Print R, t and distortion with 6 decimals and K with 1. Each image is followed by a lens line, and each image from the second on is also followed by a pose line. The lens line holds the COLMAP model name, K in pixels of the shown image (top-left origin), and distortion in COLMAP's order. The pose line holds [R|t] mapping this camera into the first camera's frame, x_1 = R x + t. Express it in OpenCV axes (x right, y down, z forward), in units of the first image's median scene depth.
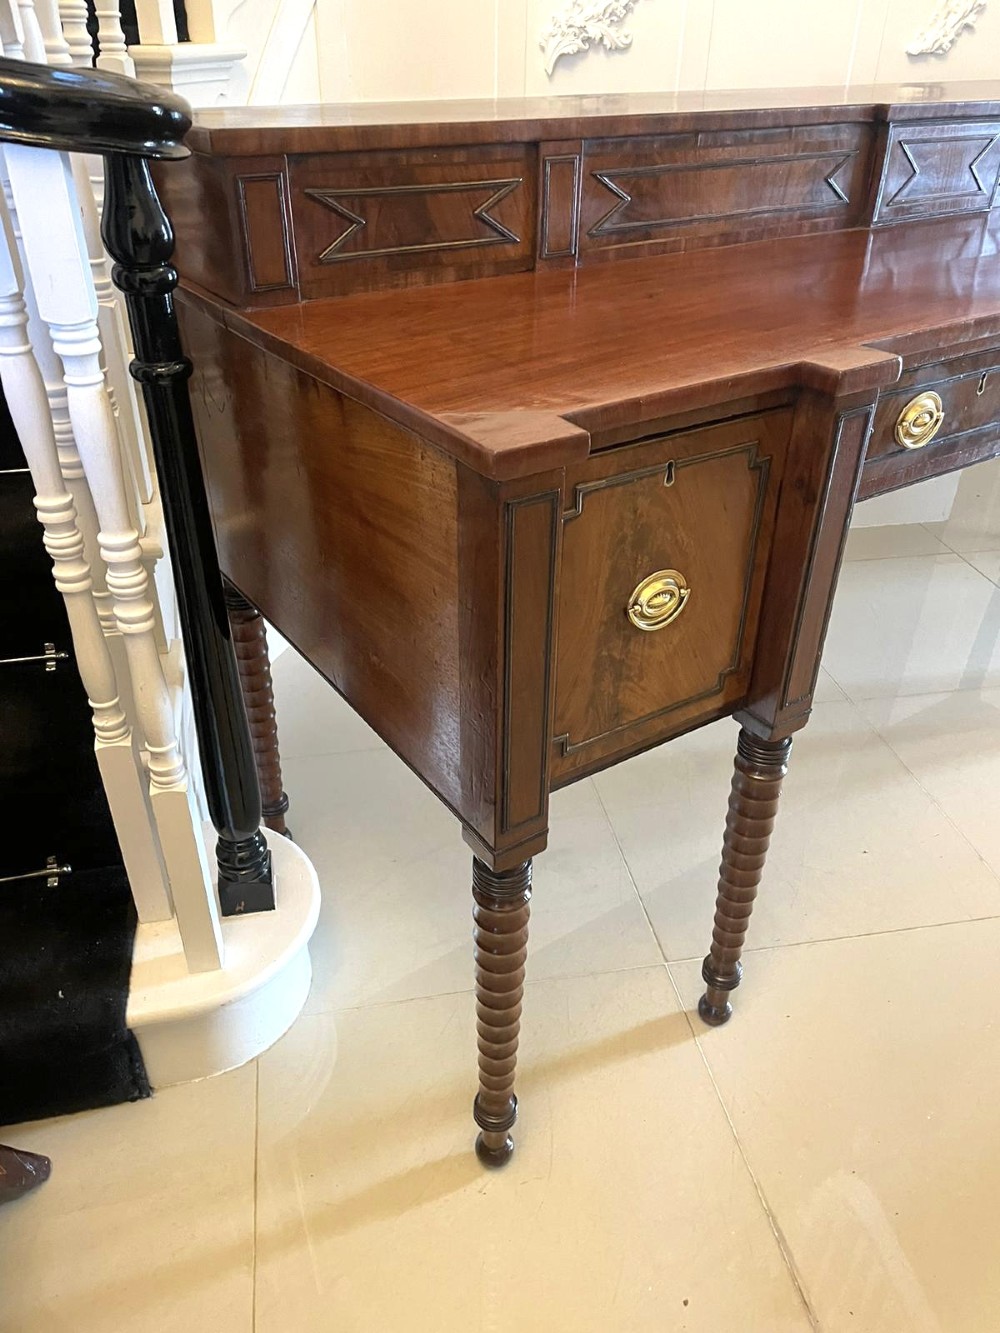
lens RADIAL K [[1011.1, 0, 510.4], [0, 1011.1, 676.4], [0, 0, 1]] dist [0.085197, -0.112365]
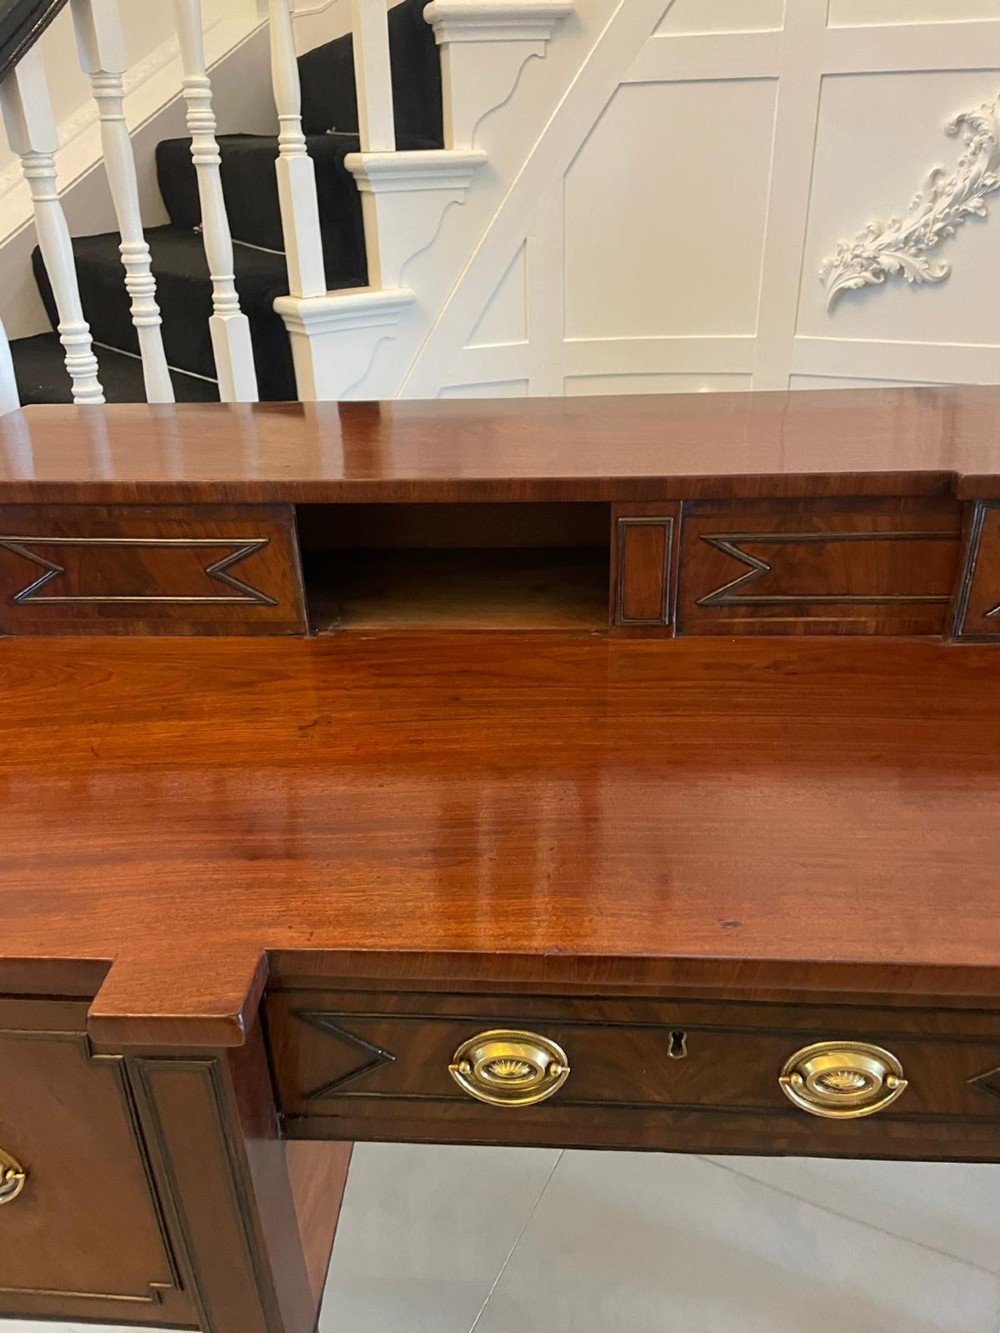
lens RADIAL K [[1011.1, 0, 488.0], [0, 1011.1, 648.7], [0, 0, 1]] dist [0.085197, -0.112365]
pose [[0.781719, 0.247319, -0.572493, 0.629262], [-0.302708, 0.953082, -0.001604, -0.450575], [0.545236, 0.174552, 0.819908, 0.439637]]
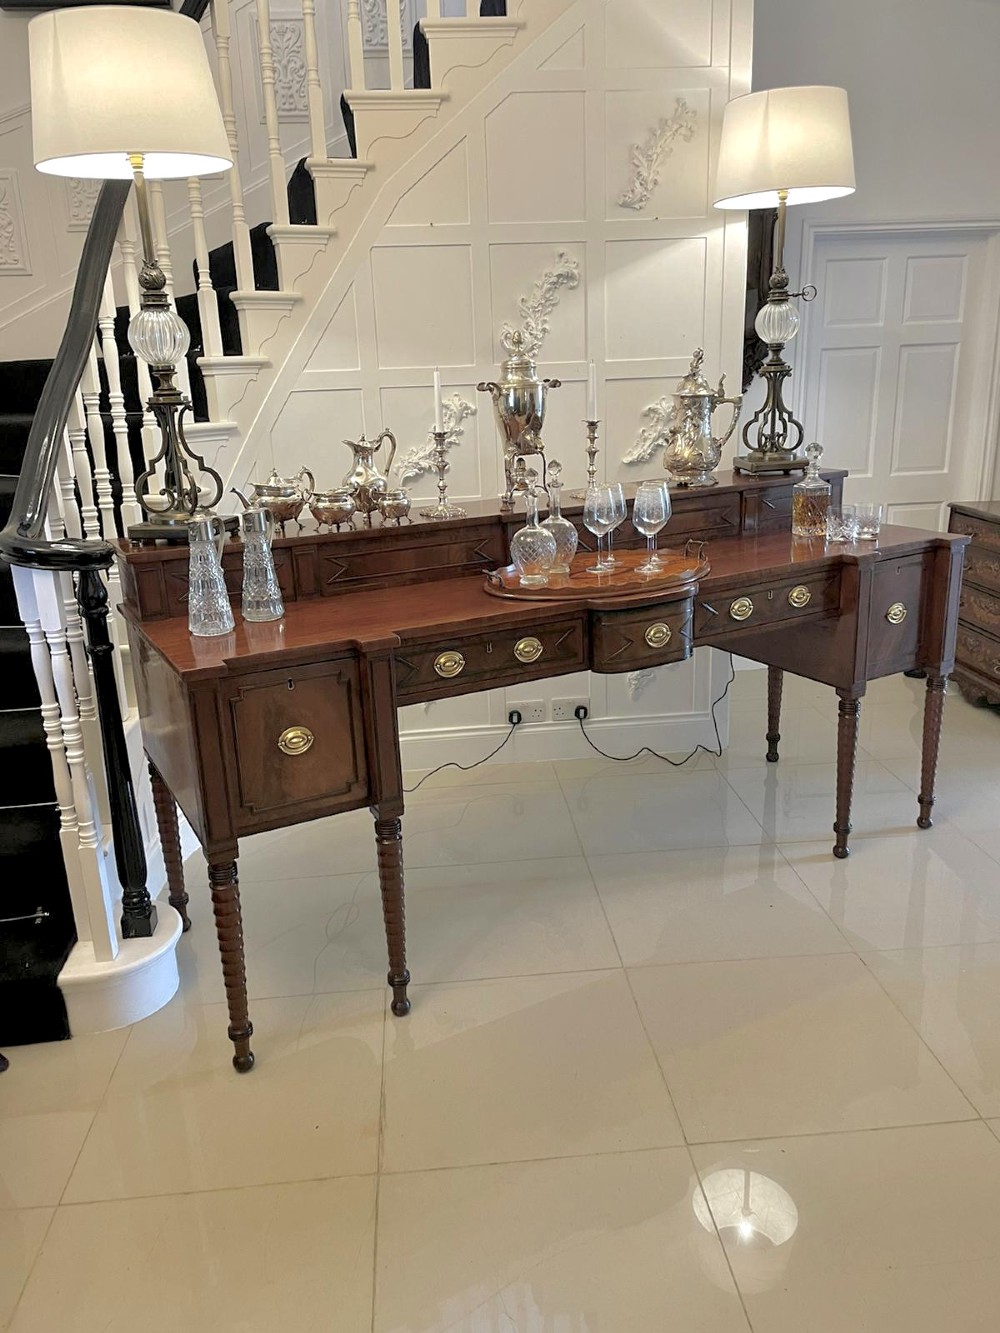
lens RADIAL K [[1011.1, 0, 505.8], [0, 1011.1, 658.4], [0, 0, 1]] dist [0.085197, -0.112365]
pose [[0.993518, -0.022101, -0.111508, 0.704349], [-0.011192, 0.957138, -0.289417, 0.322198], [0.113125, 0.288789, 0.950686, -0.921421]]
